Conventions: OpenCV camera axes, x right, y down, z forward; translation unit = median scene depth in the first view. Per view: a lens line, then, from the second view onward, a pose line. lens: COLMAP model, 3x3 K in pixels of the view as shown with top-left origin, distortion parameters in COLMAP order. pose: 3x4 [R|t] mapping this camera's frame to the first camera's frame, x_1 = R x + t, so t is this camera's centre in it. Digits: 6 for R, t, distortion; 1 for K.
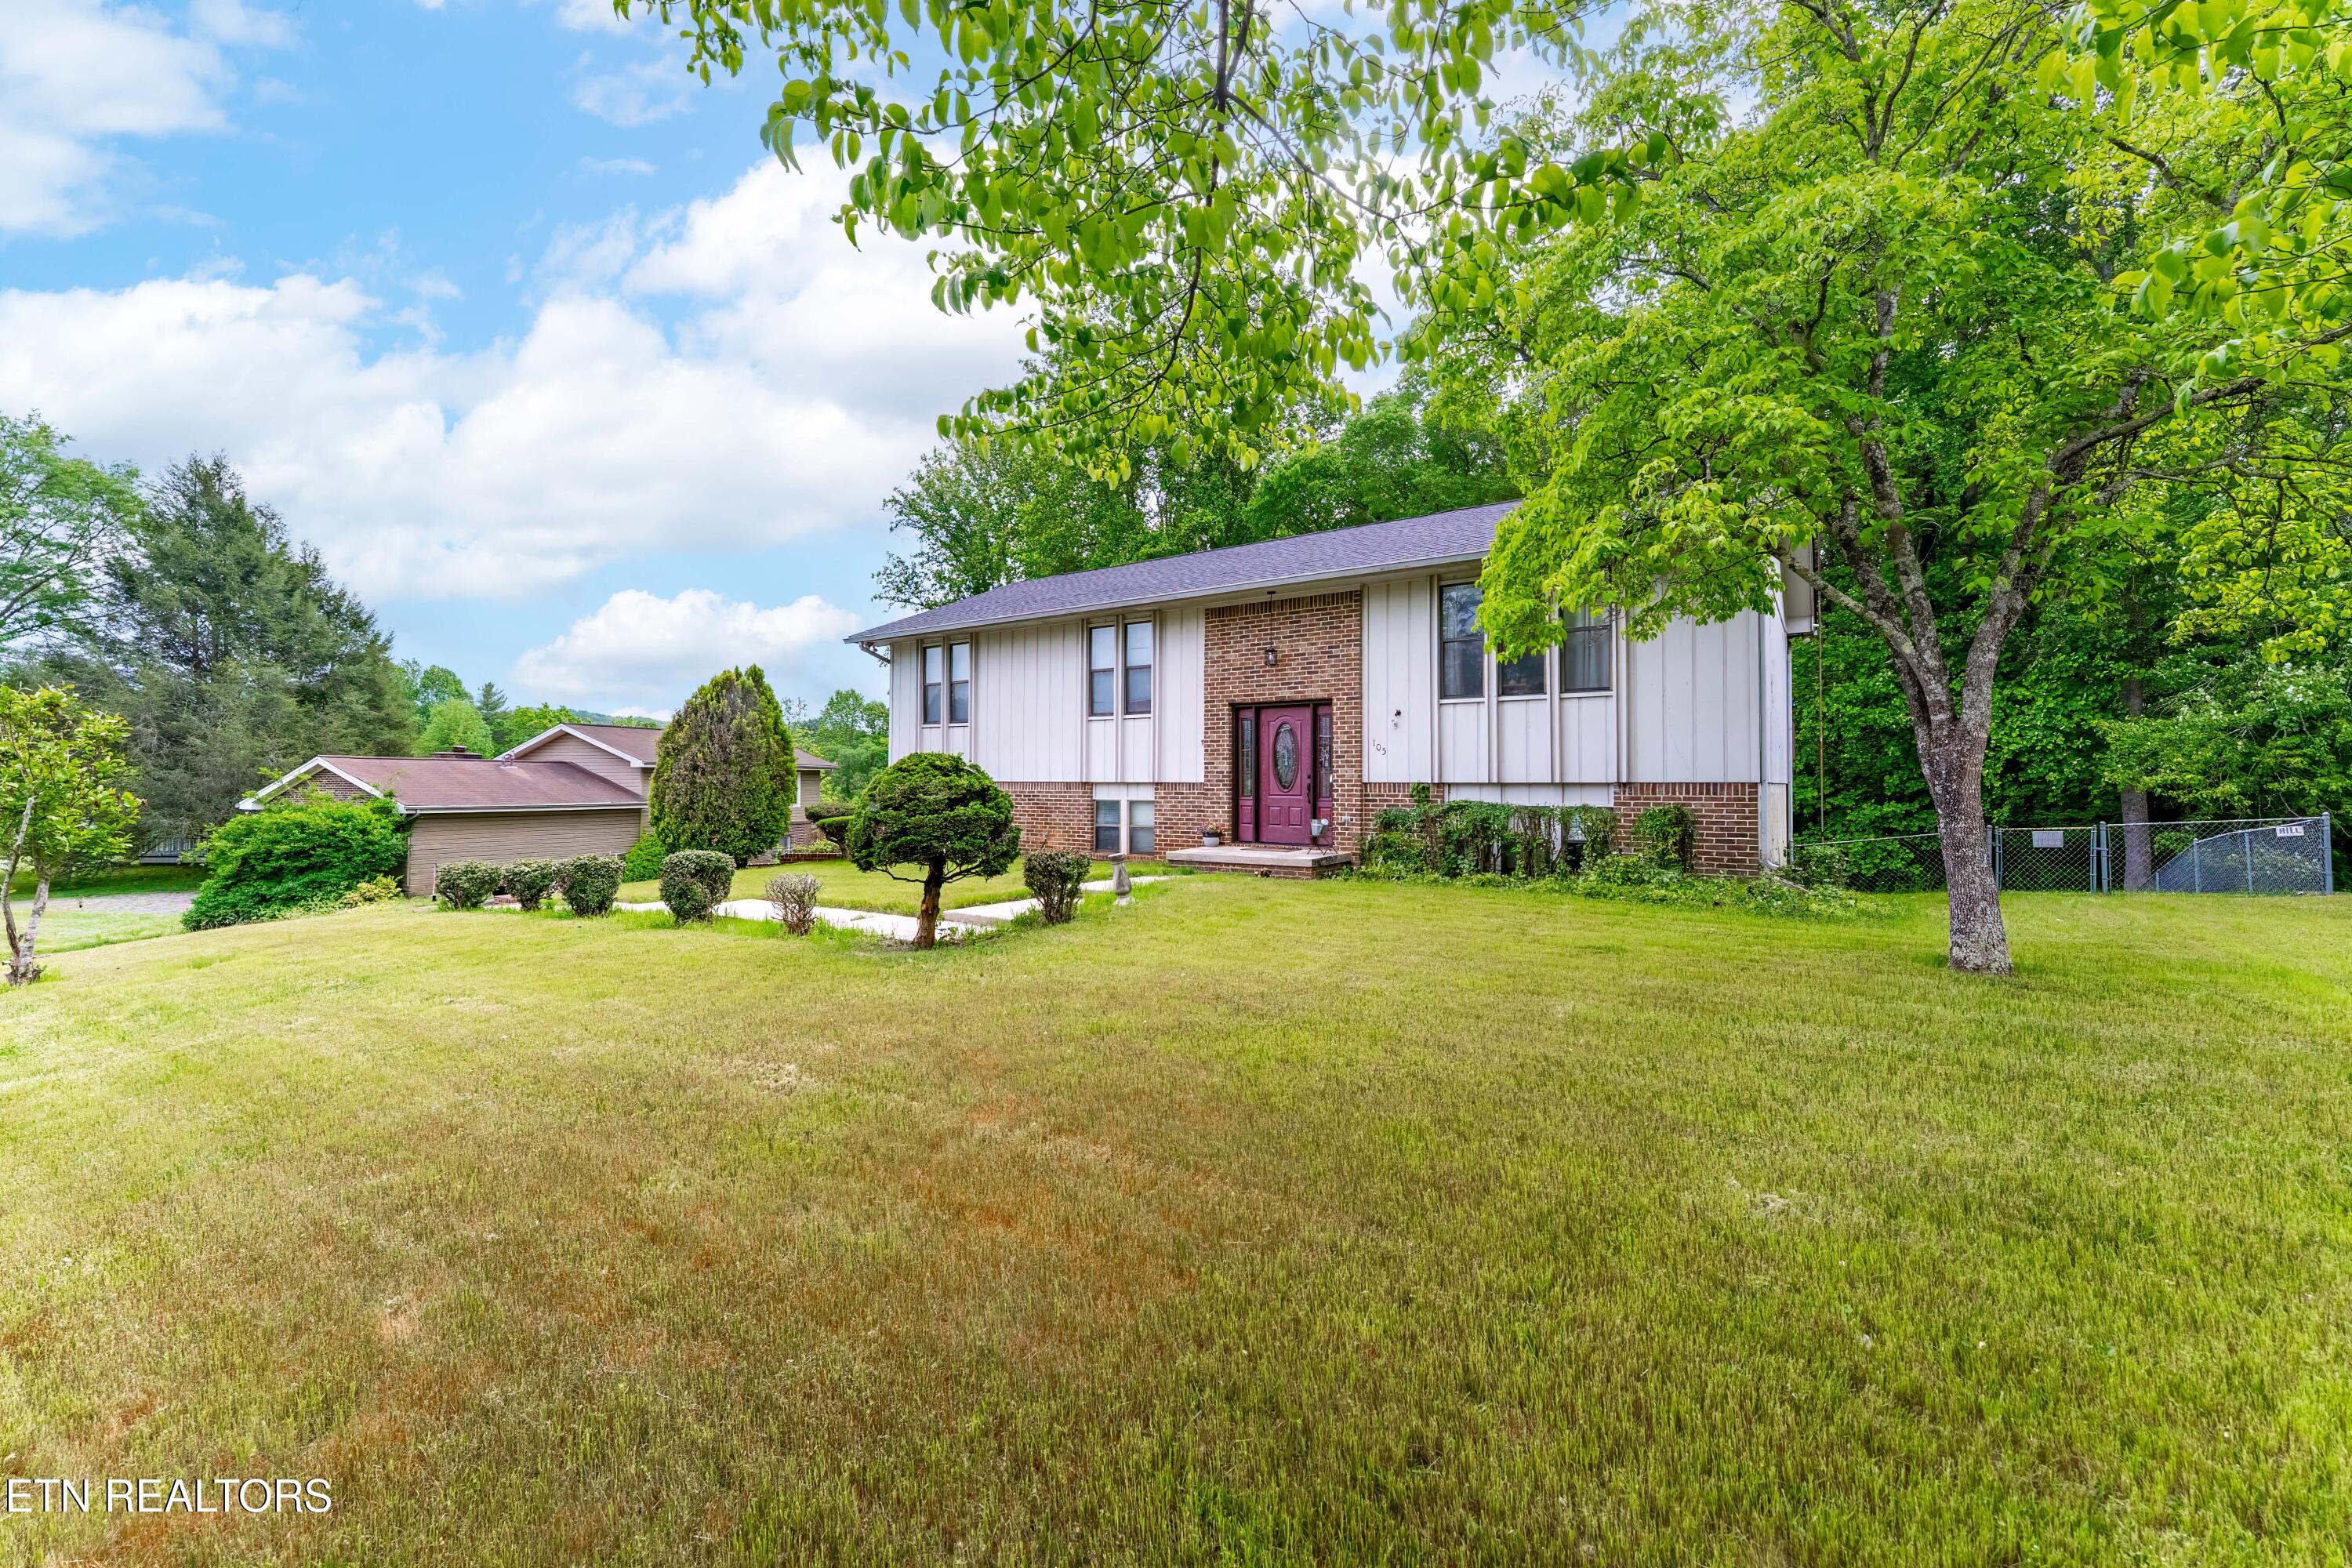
lens RADIAL K [[949.5, 0, 1169.2], [0, 949.5, 782.4], [0, 0, 1]] dist [0.002396, -0.000375]
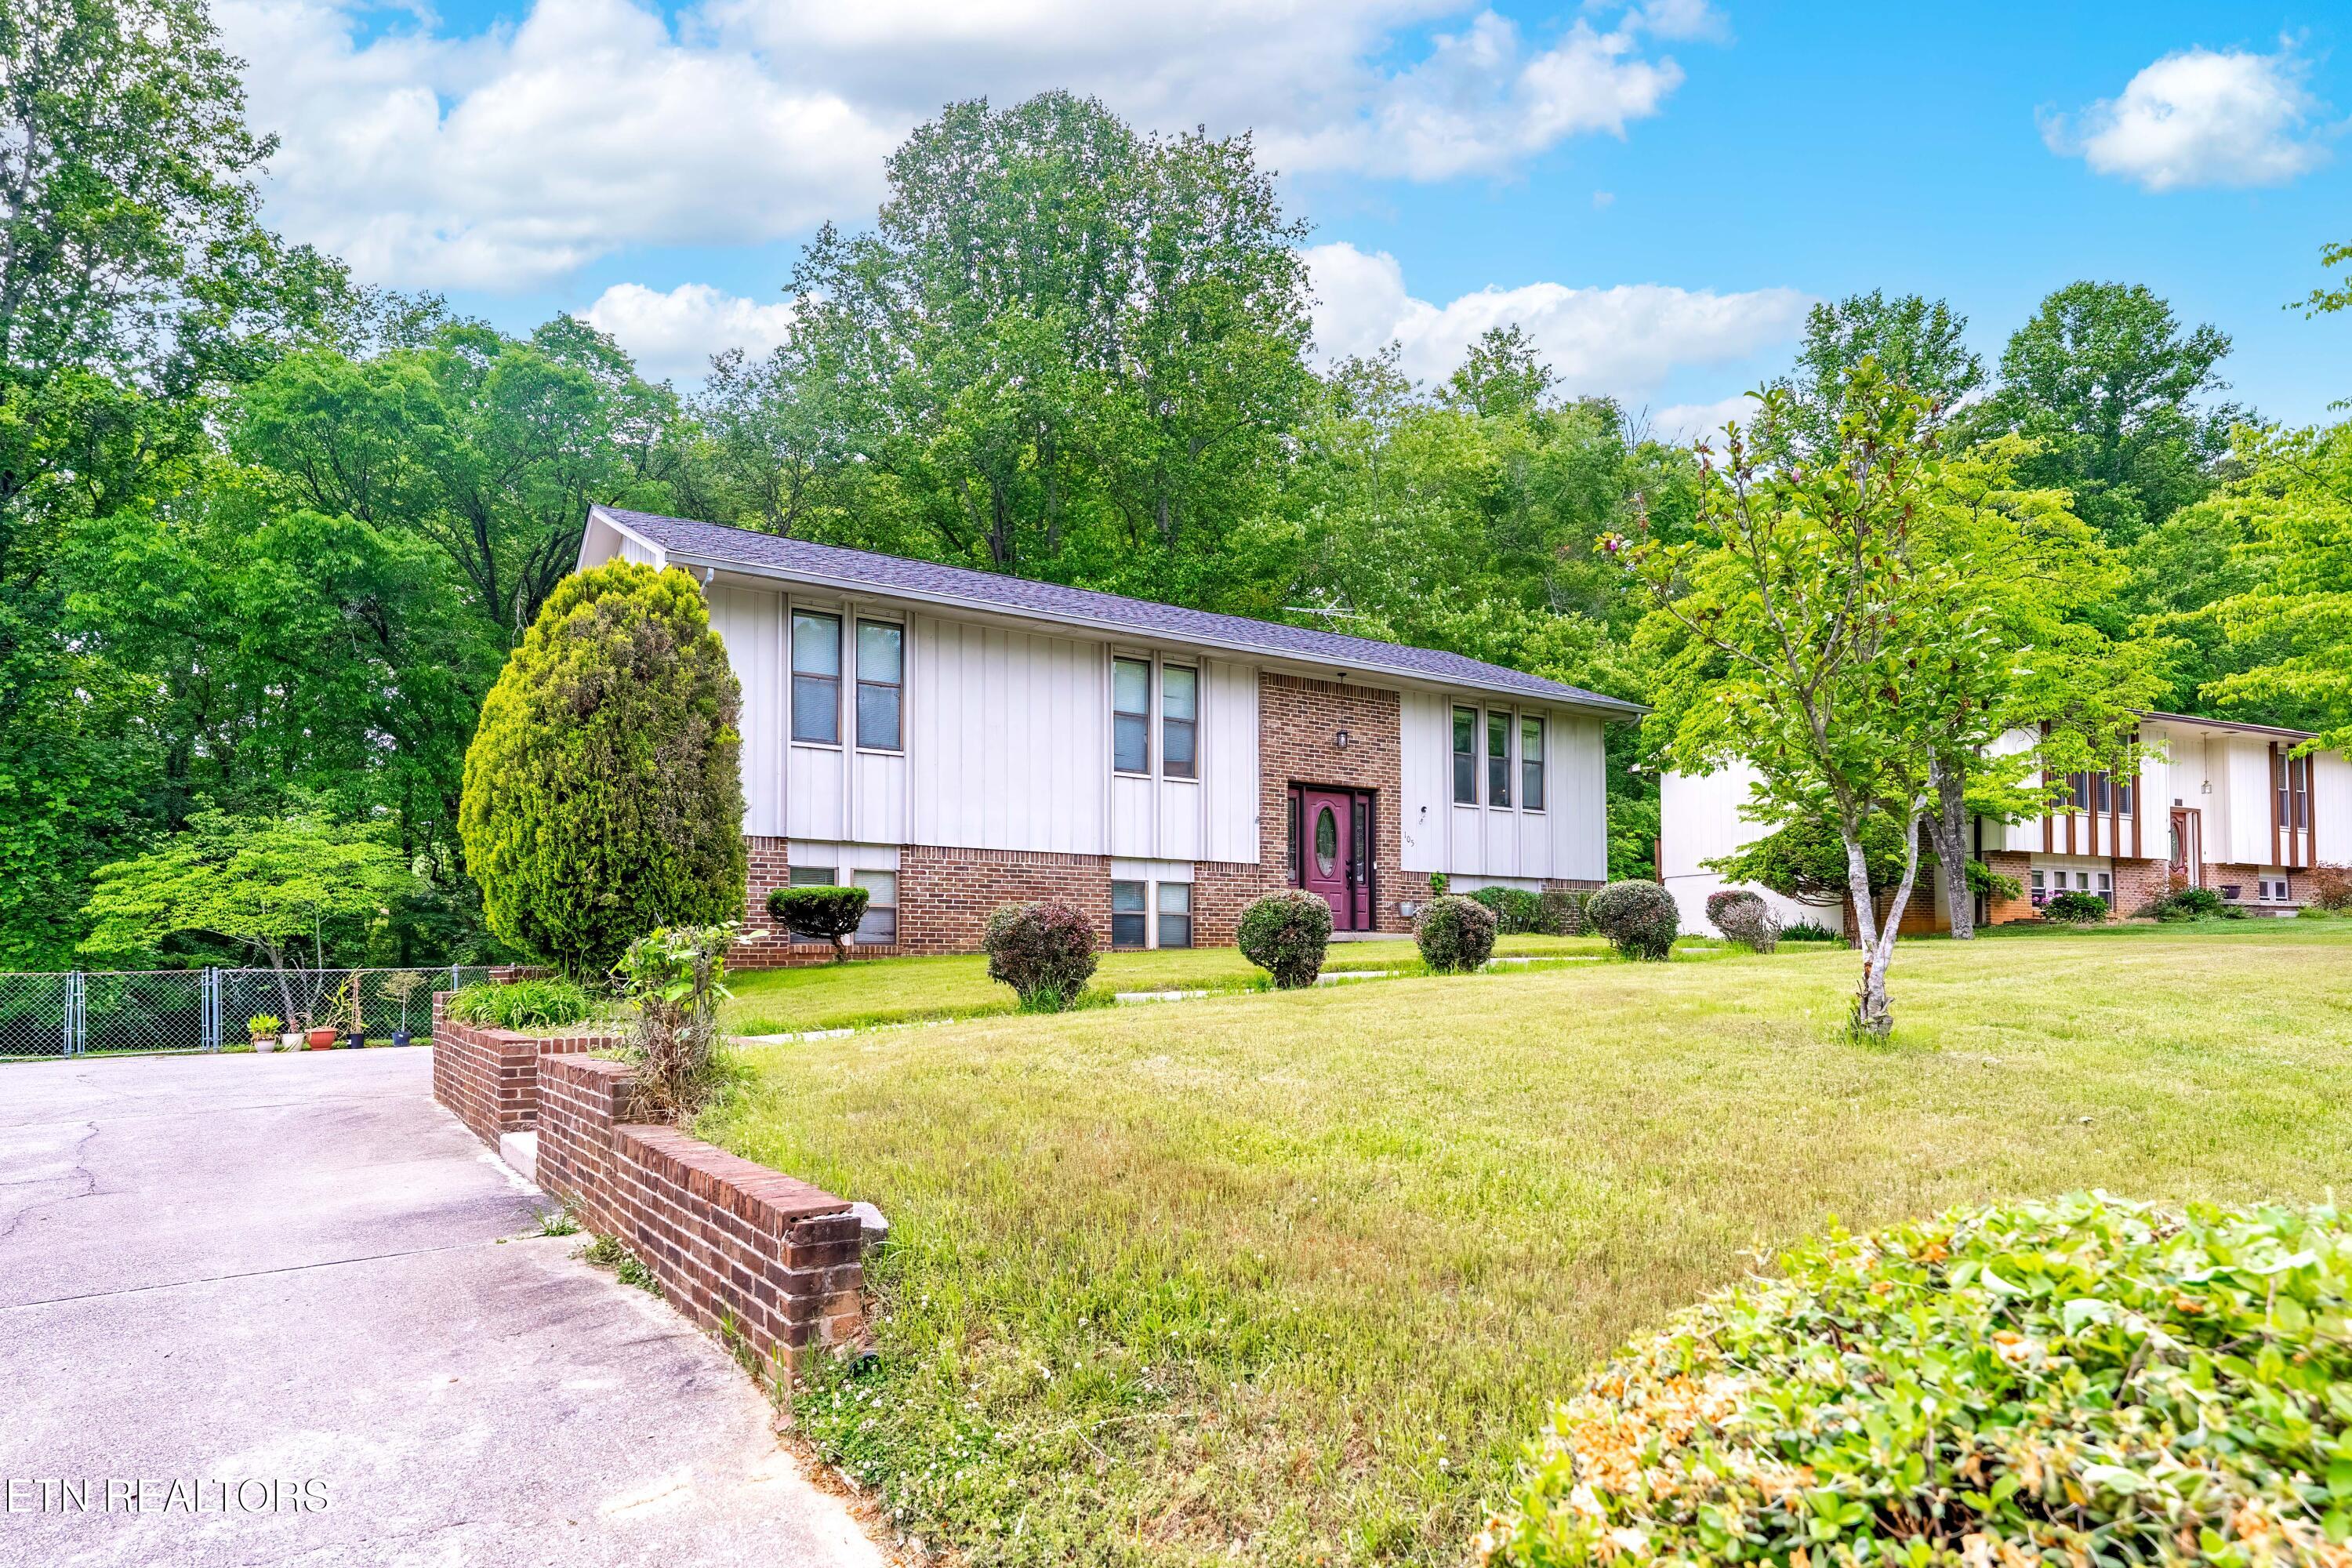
lens RADIAL K [[1280.7, 0, 1145.0], [0, 1280.7, 943.4], [0, 0, 1]] dist [-0.000746, 0.004759]
pose [[0.399000, 0.012365, 0.916868, -1.108682], [-0.002423, 0.999920, -0.012430, 0.090443], [-0.916948, 0.002738, 0.398998, 0.611992]]
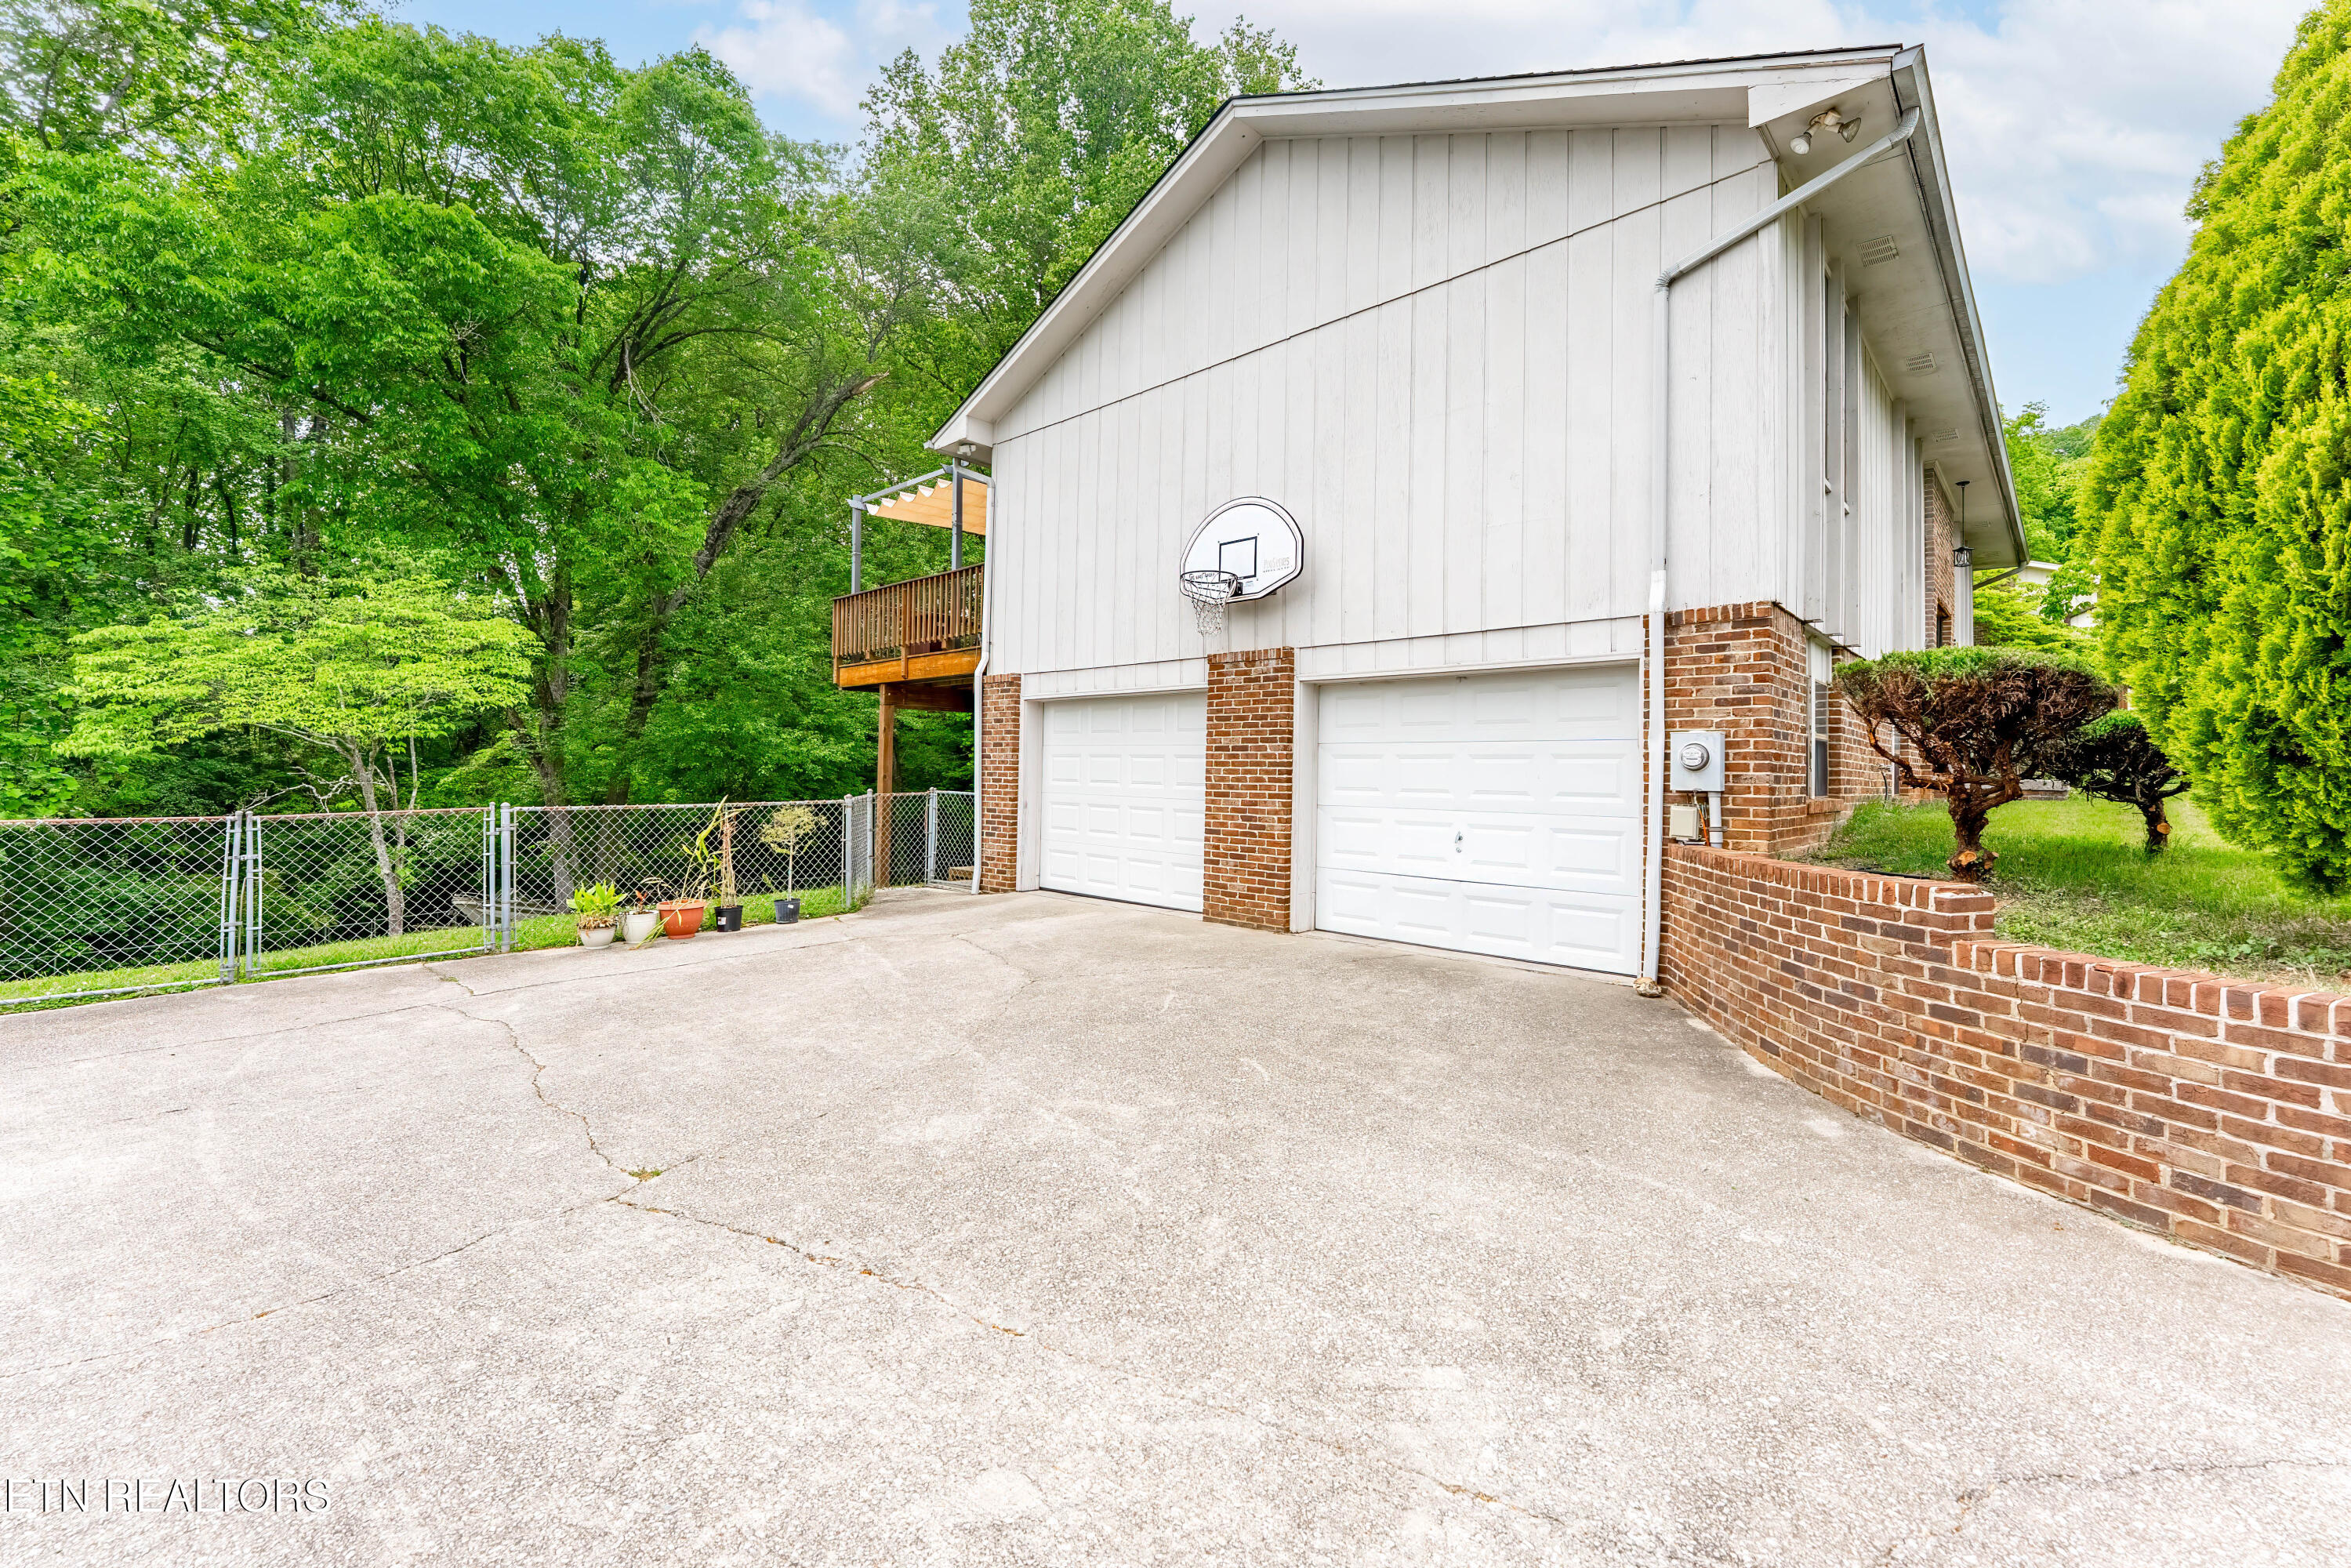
lens RADIAL K [[949.1, 0, 1161.7], [0, 949.1, 751.5], [0, 0, 1]] dist [0.002396, -0.000375]
pose [[0.162899, 0.017924, 0.986480, -0.796296], [-0.023254, 0.999627, -0.014323, 0.071460], [-0.986369, -0.020606, 0.163255, 1.471308]]
